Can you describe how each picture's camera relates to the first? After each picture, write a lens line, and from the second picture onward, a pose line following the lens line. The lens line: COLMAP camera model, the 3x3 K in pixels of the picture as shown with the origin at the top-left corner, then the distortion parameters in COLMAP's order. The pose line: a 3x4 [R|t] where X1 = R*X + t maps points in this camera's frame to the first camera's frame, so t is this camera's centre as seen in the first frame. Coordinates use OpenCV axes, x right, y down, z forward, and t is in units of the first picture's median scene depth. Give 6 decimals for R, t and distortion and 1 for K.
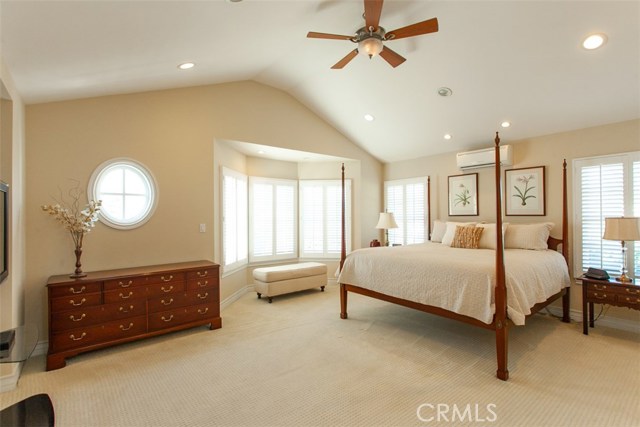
lens RADIAL K [[304.0, 0, 320.0], [0, 304.0, 213.5], [0, 0, 1]] dist [0.000907, 0.000114]
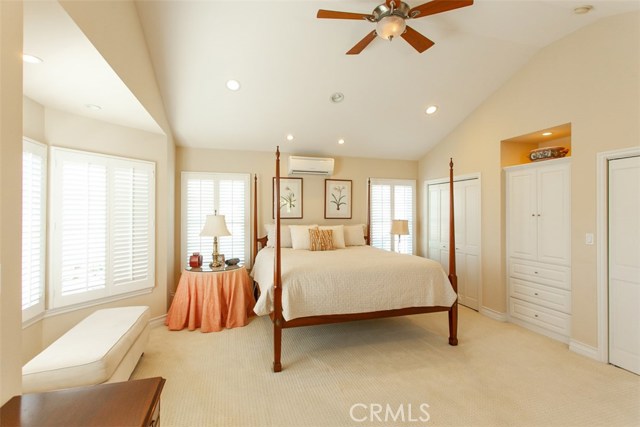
lens RADIAL K [[304.0, 0, 320.0], [0, 304.0, 213.5], [0, 0, 1]] dist [0.000907, 0.000114]
pose [[0.369906, 0.003238, 0.929064, -0.499522], [-0.011638, 0.999932, 0.001149, -0.013659], [-0.928996, -0.011238, 0.369918, 0.620396]]
